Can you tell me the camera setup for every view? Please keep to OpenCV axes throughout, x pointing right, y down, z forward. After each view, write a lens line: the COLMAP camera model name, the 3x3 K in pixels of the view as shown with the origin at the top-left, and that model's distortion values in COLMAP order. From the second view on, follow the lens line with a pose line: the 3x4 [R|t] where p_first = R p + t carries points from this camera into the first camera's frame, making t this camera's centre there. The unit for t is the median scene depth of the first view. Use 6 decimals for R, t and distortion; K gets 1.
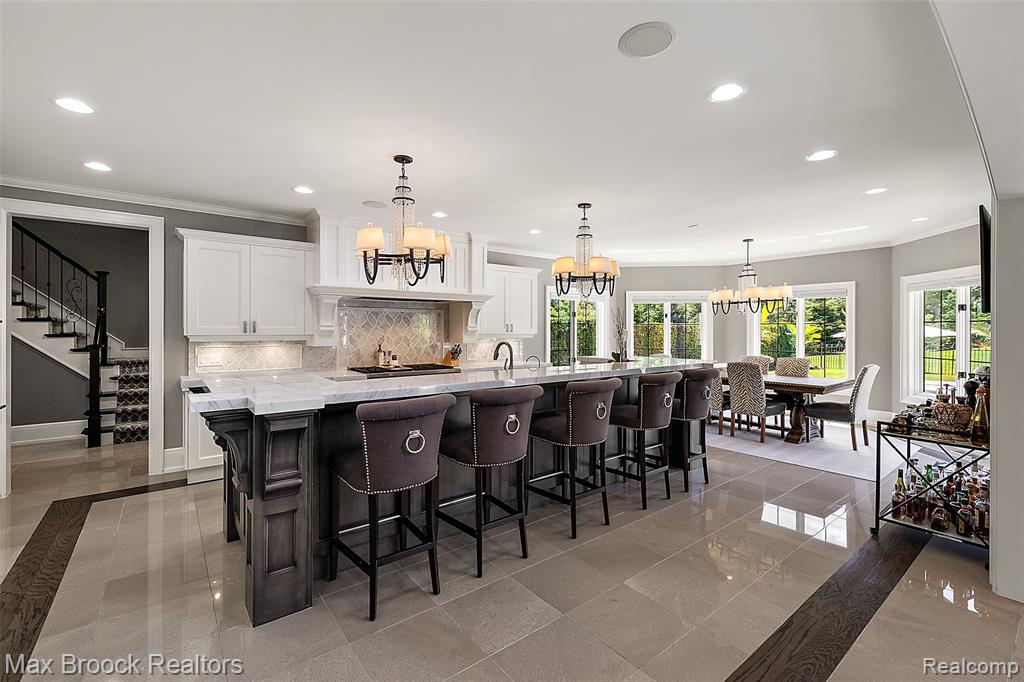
lens RADIAL K [[442.0, 0, 516.8], [0, 442.0, 335.7], [0, 0, 1]] dist [-0.001221, -0.000082]
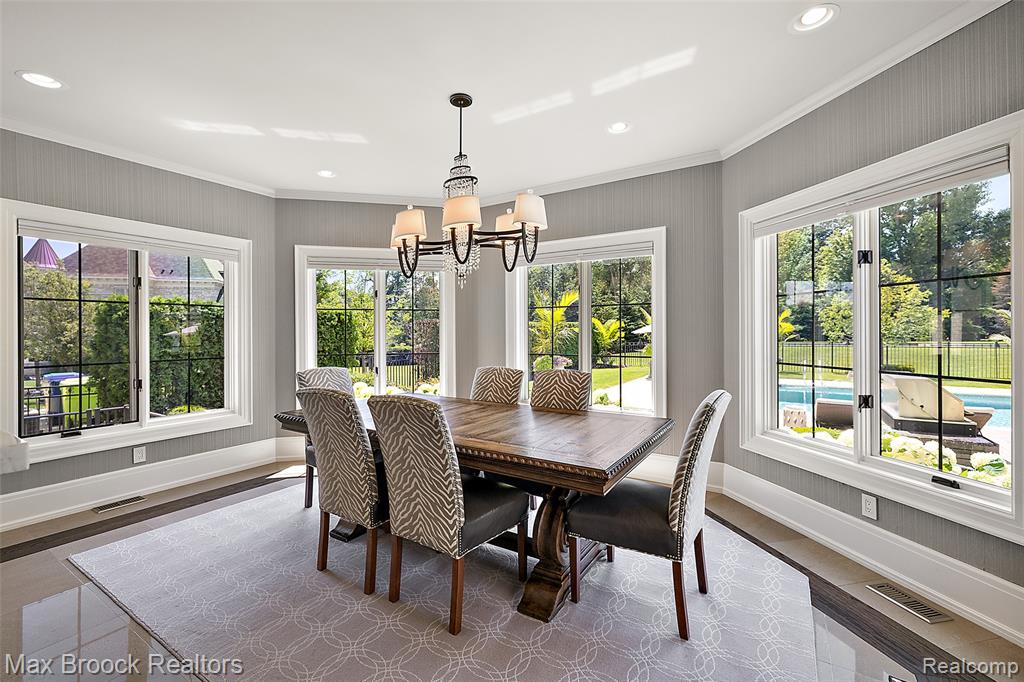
lens RADIAL K [[442.0, 0, 507.9], [0, 442.0, 337.1], [0, 0, 1]] dist [-0.001221, -0.000082]
pose [[0.944825, -0.009864, 0.327426, 0.430324], [0.011772, 0.999923, -0.003844, 0.015804], [-0.327363, 0.007487, 0.944869, 0.588184]]
